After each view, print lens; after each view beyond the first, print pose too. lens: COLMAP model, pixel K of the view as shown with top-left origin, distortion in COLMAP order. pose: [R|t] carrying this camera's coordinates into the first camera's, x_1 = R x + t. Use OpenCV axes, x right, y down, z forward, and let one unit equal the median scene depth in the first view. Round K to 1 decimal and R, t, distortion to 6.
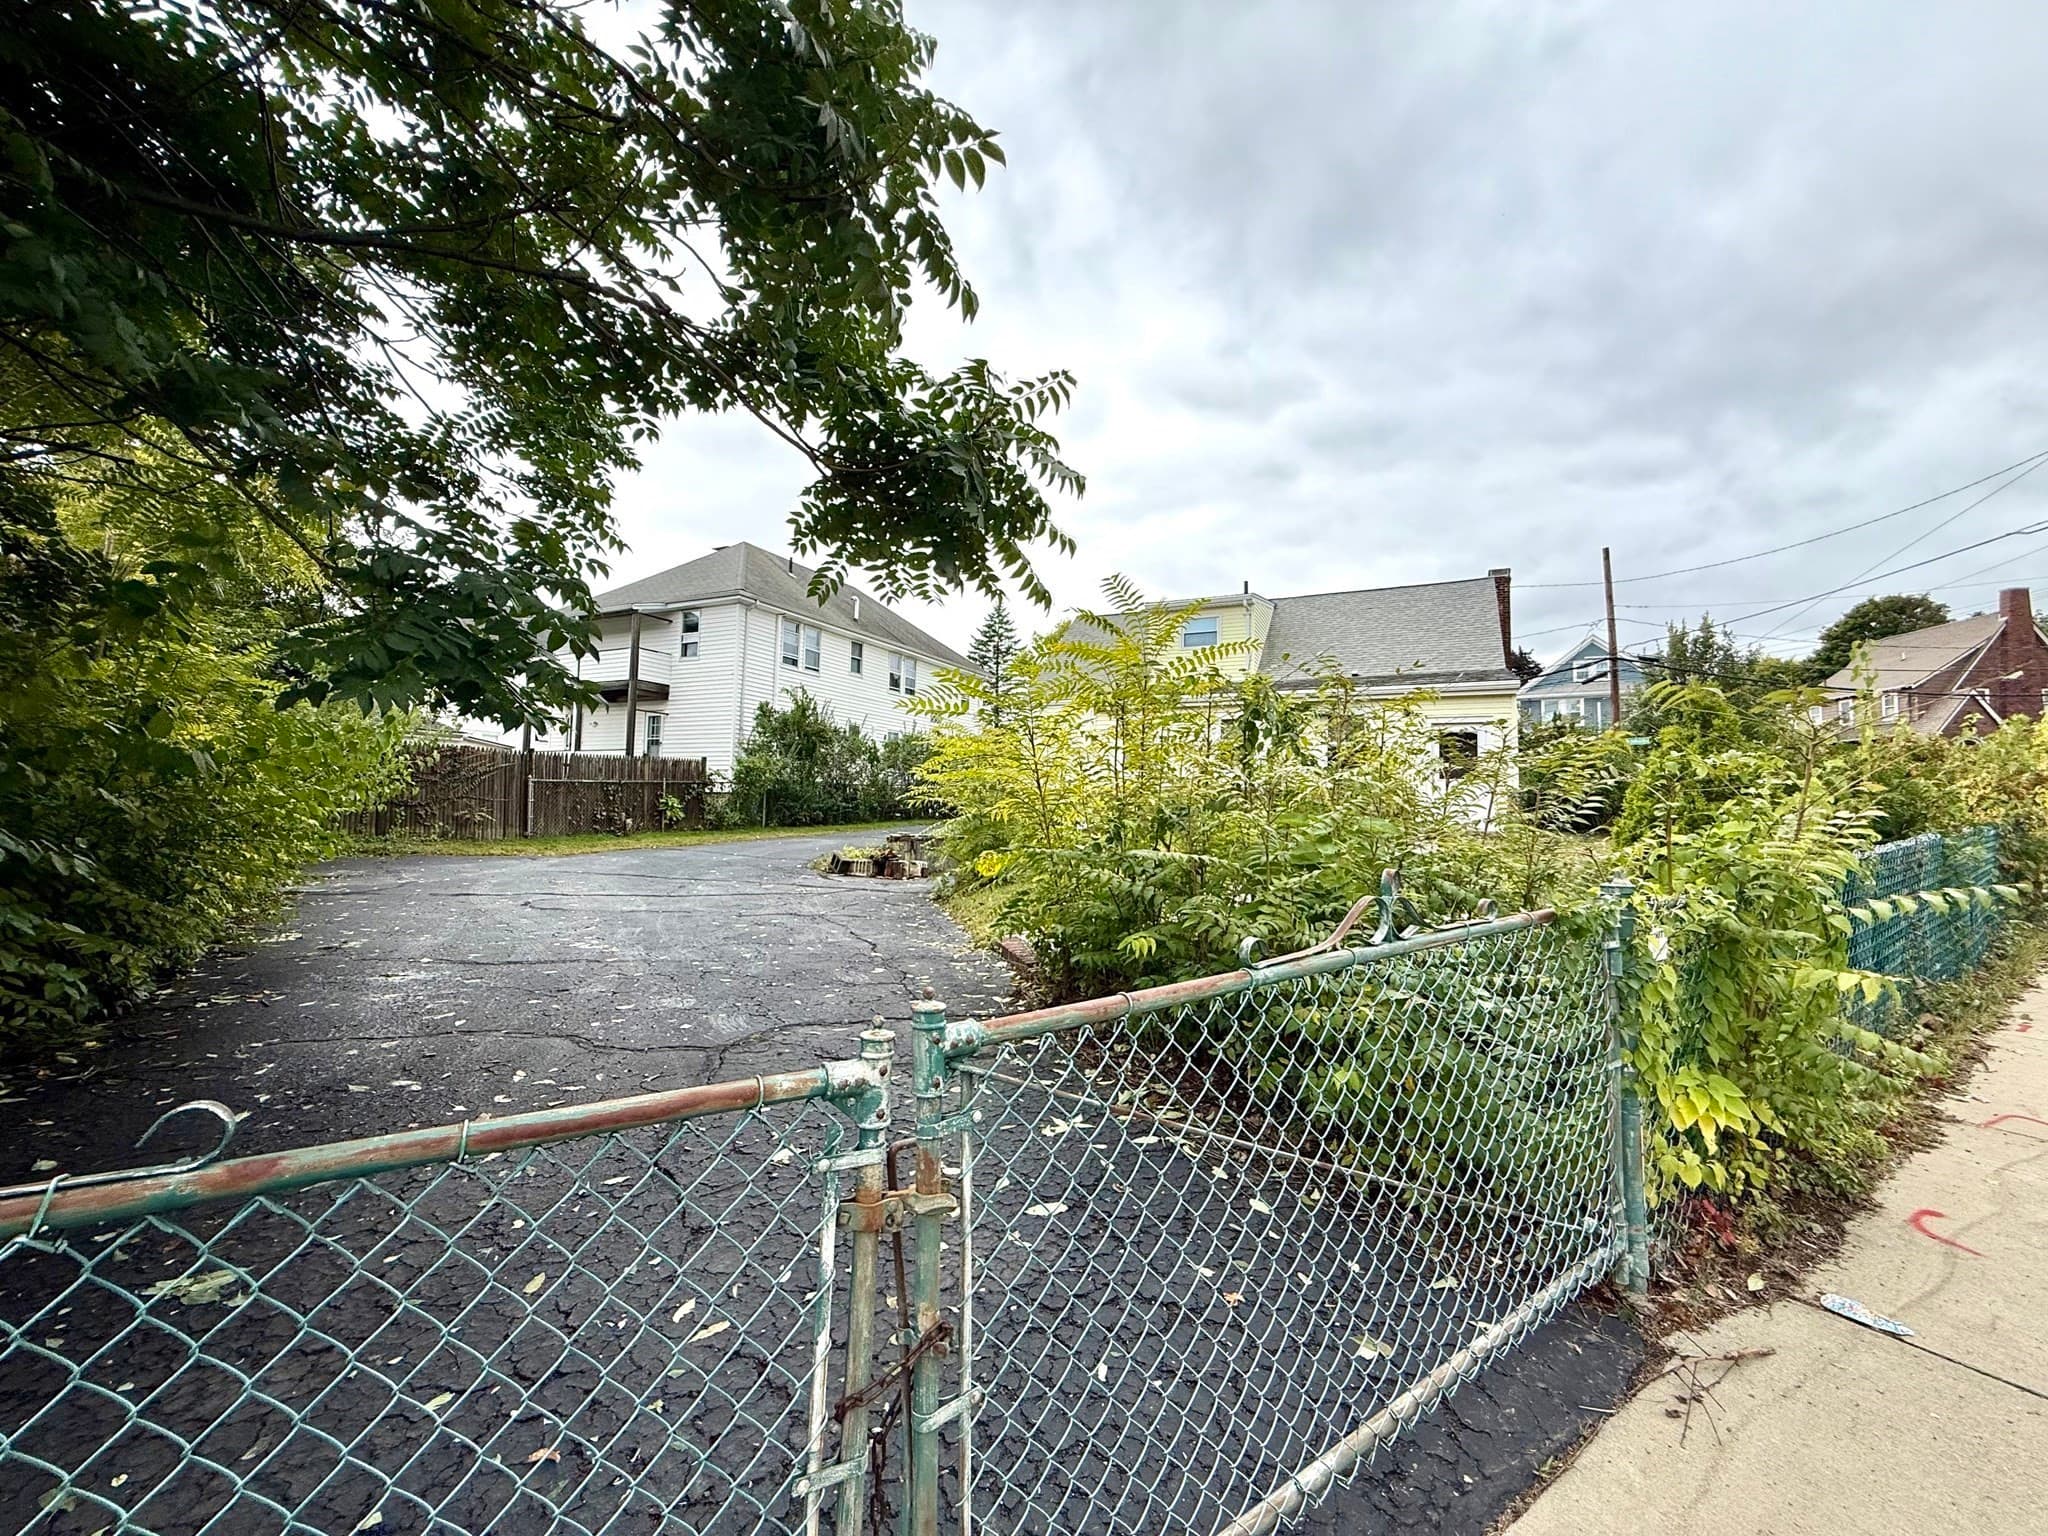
lens RADIAL K [[817.0, 0, 1014.7], [0, 817.0, 764.6], [0, 0, 1]] dist [-0.000300, 0.000594]
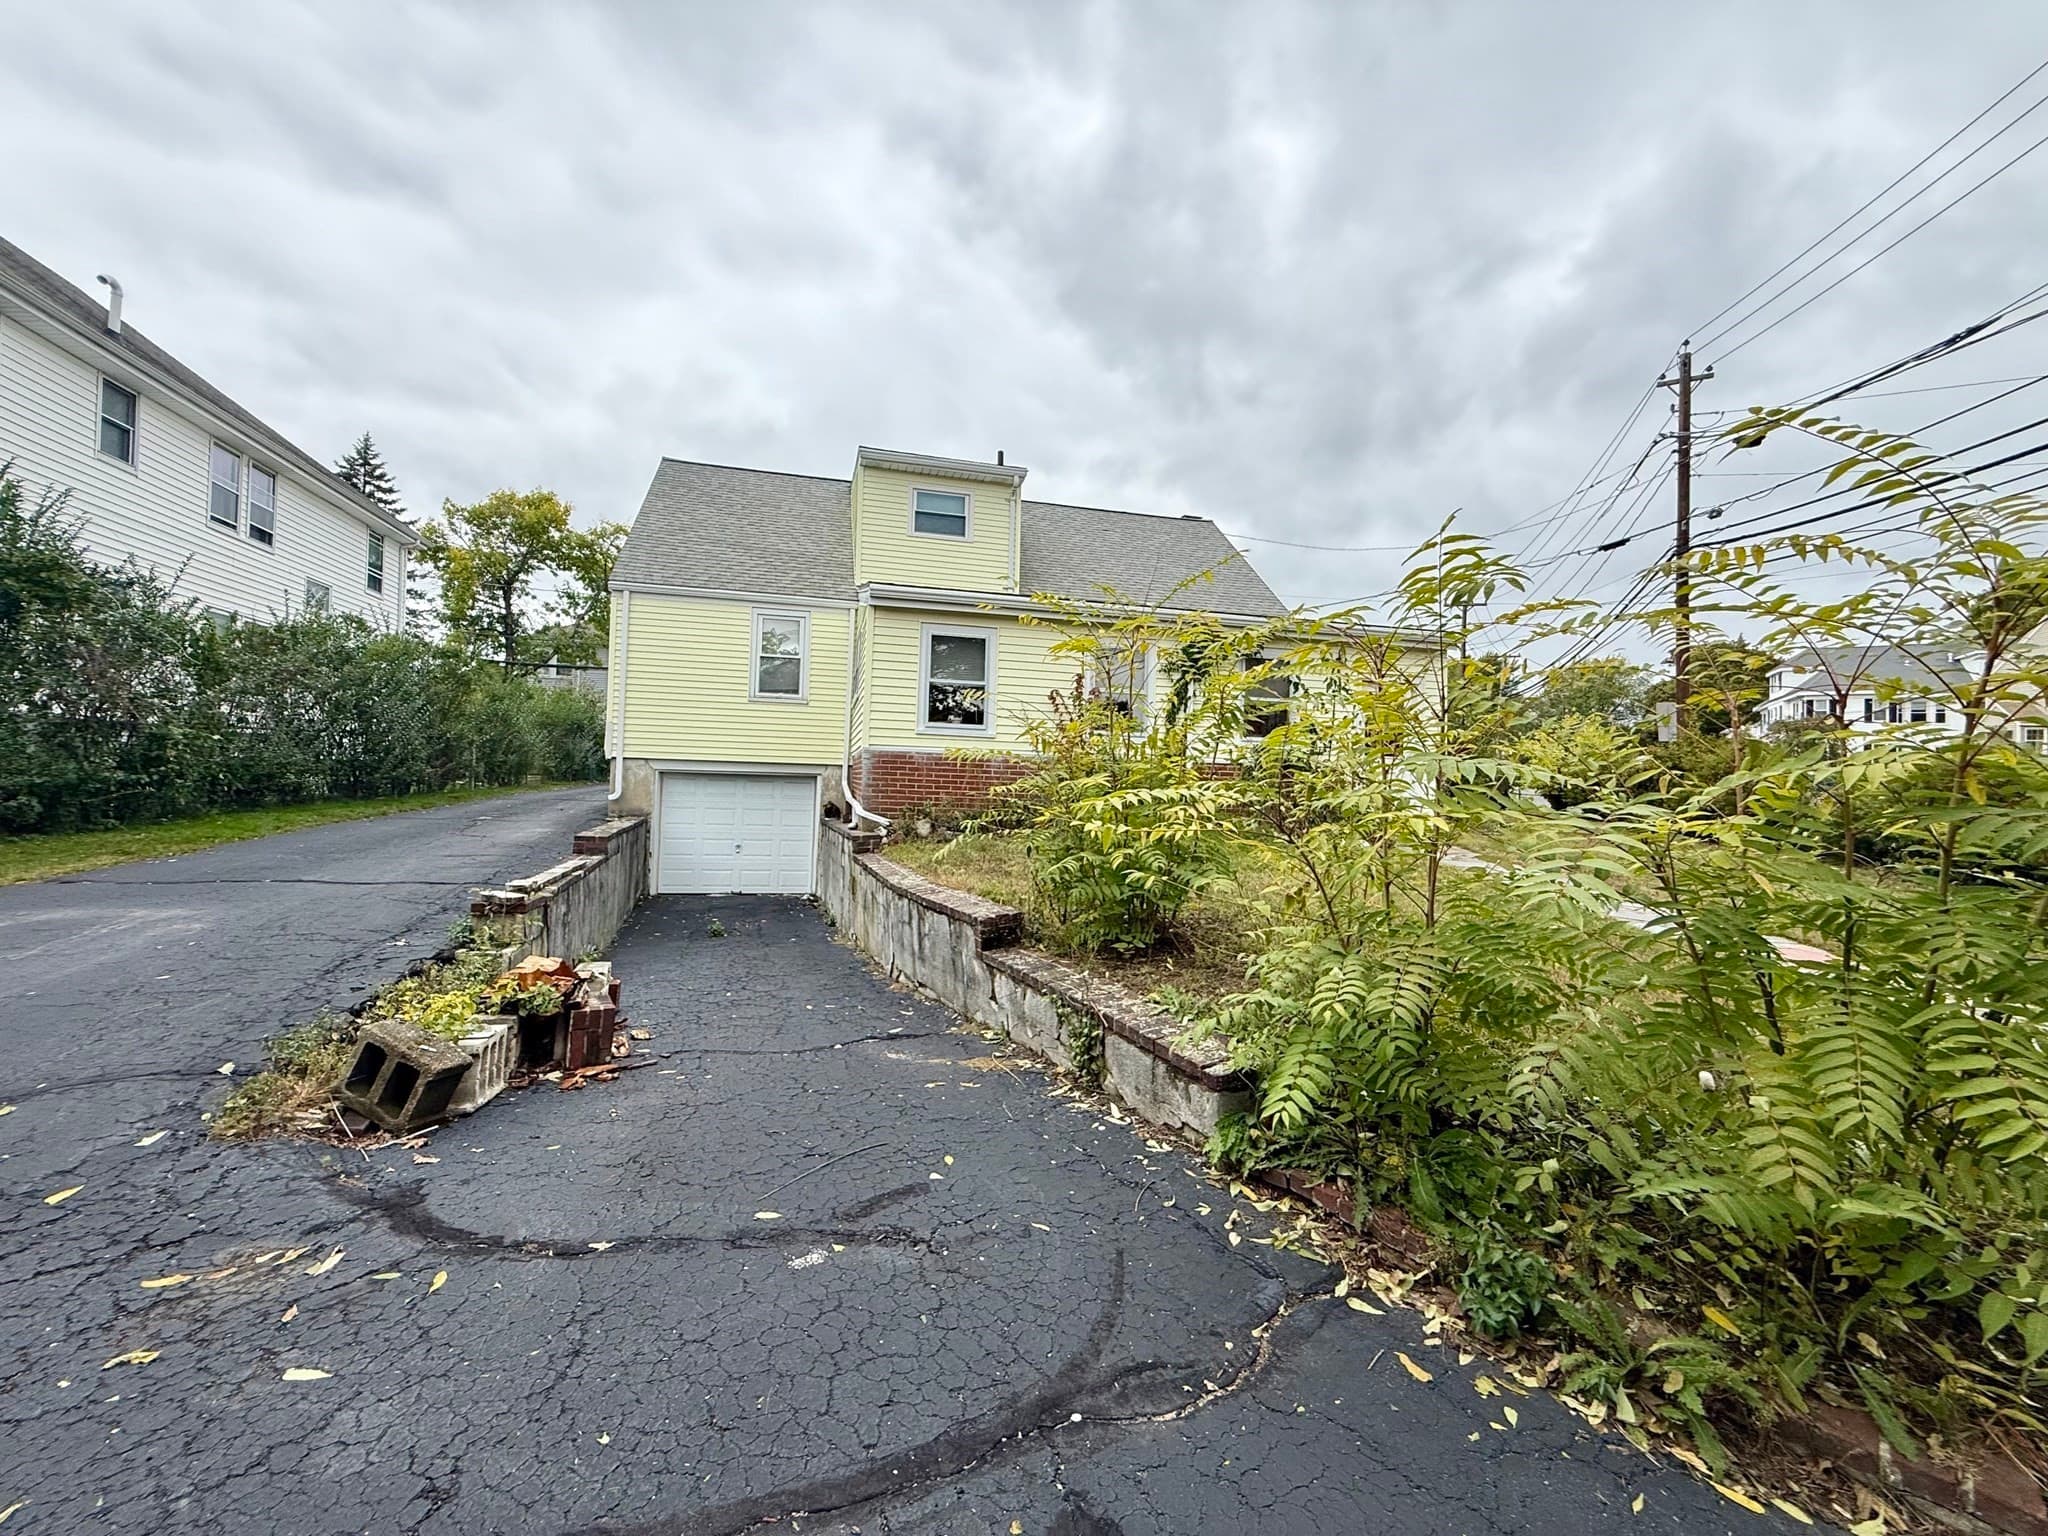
lens RADIAL K [[817.0, 0, 1014.7], [0, 817.0, 764.6], [0, 0, 1]] dist [-0.000300, 0.000594]
pose [[0.751322, 0.011130, 0.659842, -0.172803], [-0.048740, 0.998063, 0.038663, 0.010188], [-0.658133, -0.061209, 0.750409, 0.516994]]
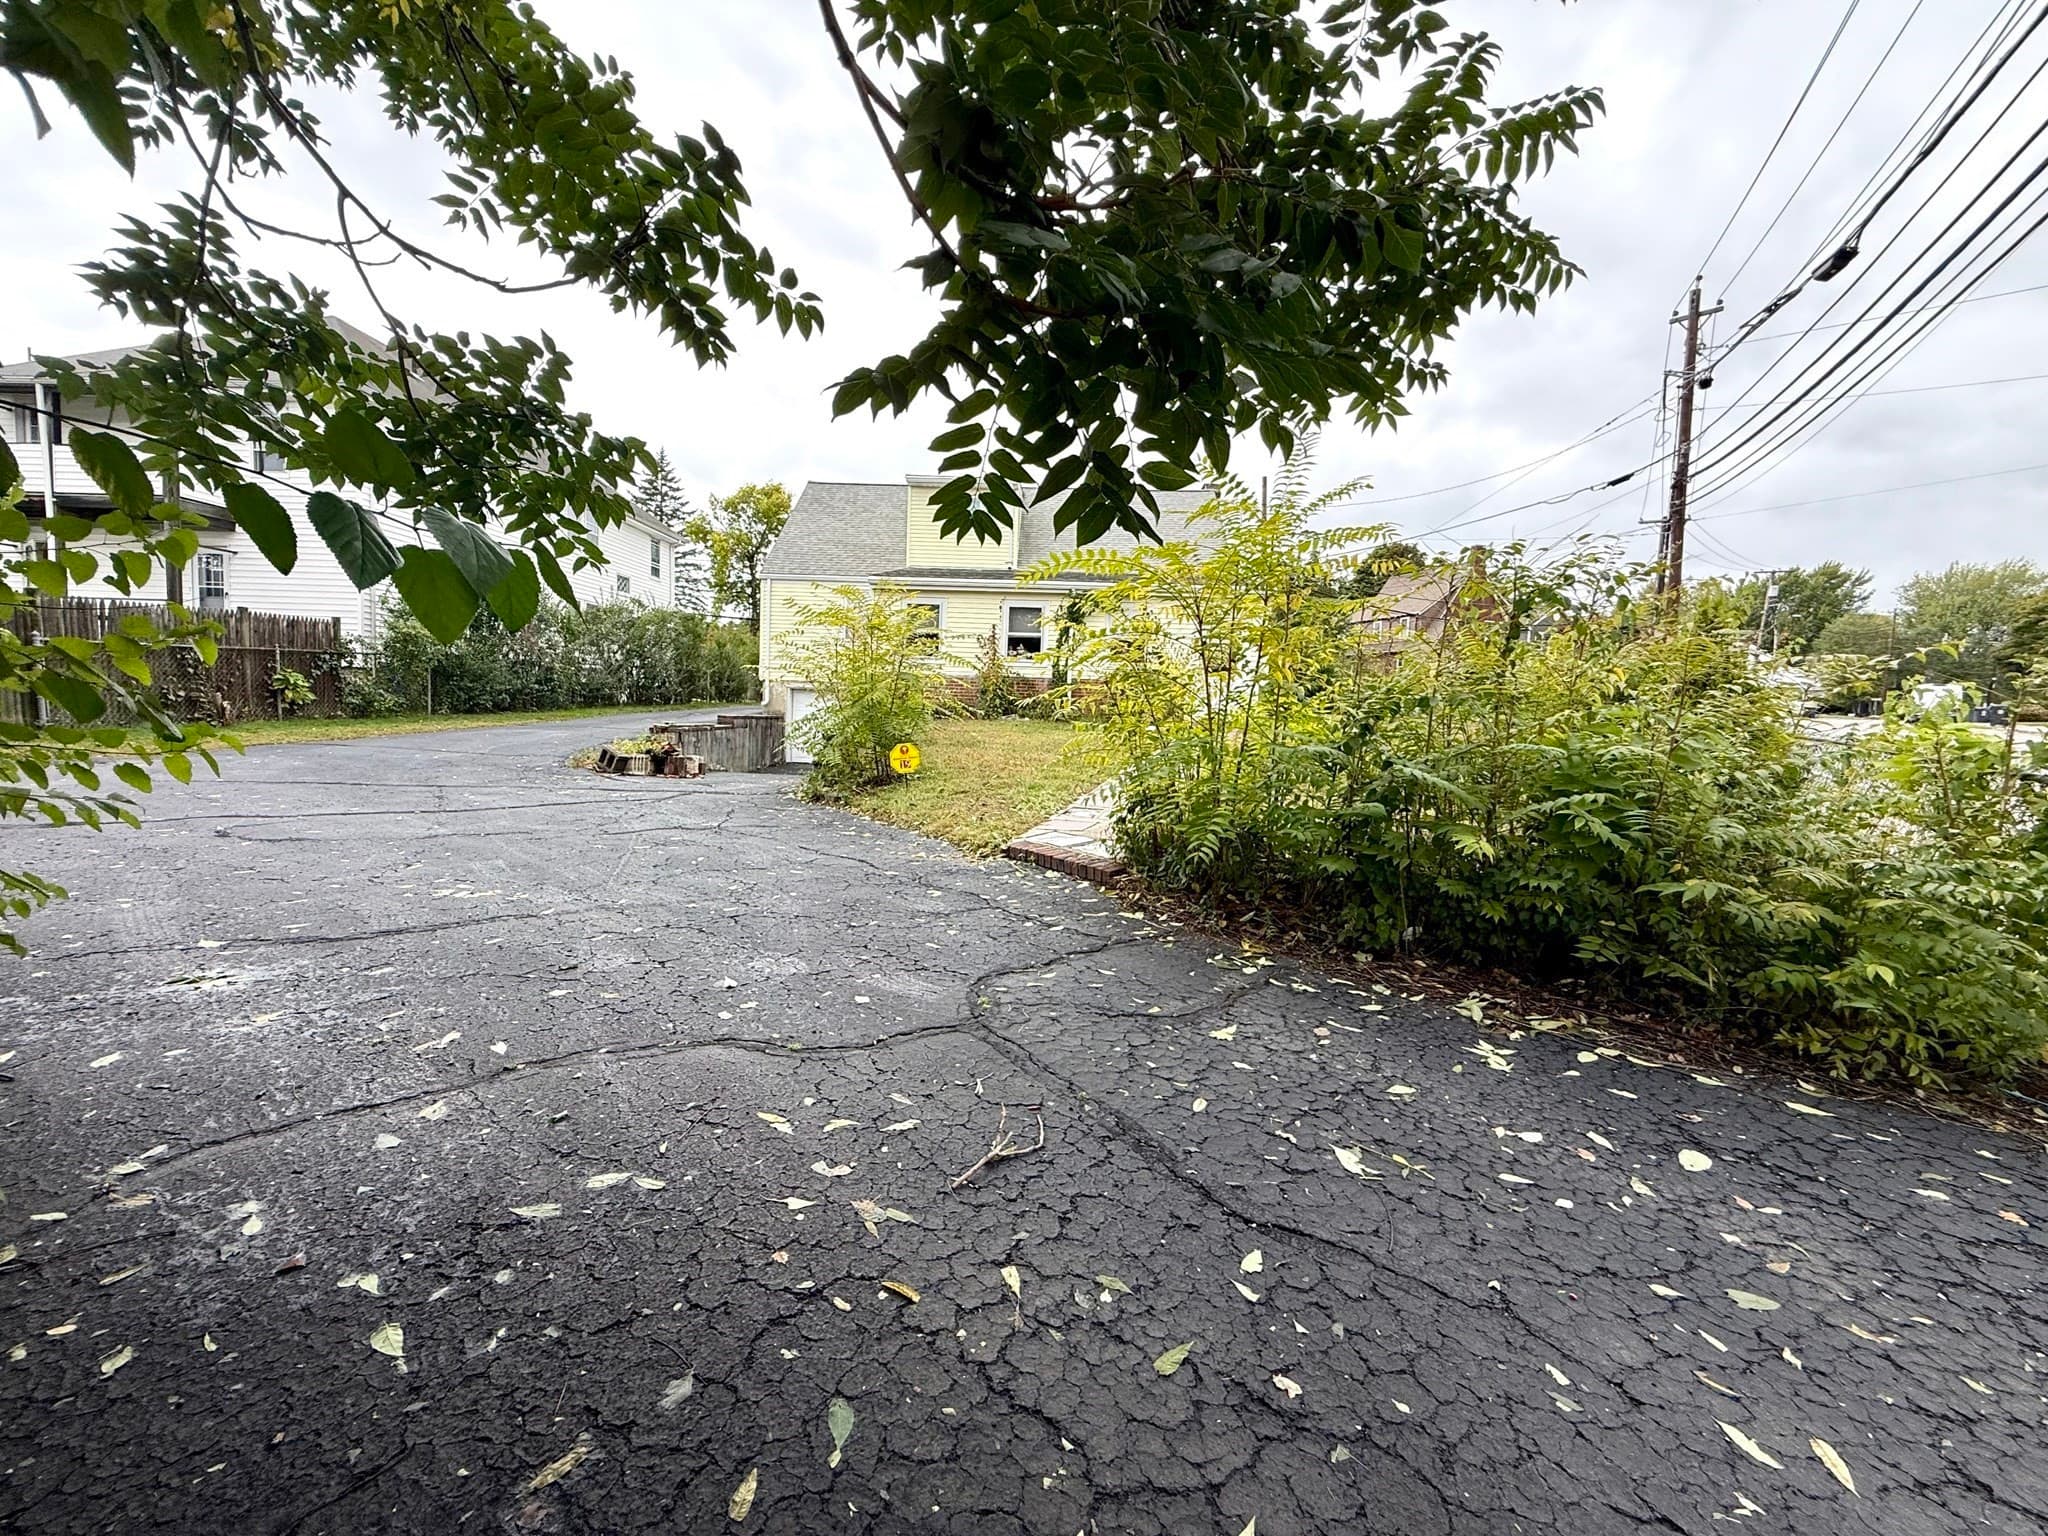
lens RADIAL K [[817.0, 0, 1014.7], [0, 817.0, 764.6], [0, 0, 1]] dist [-0.000300, 0.000594]
pose [[0.909208, -0.020468, 0.415840, -0.137223], [-0.036188, 0.991126, 0.127906, 0.005881], [-0.414767, -0.131341, 0.900399, 0.080981]]
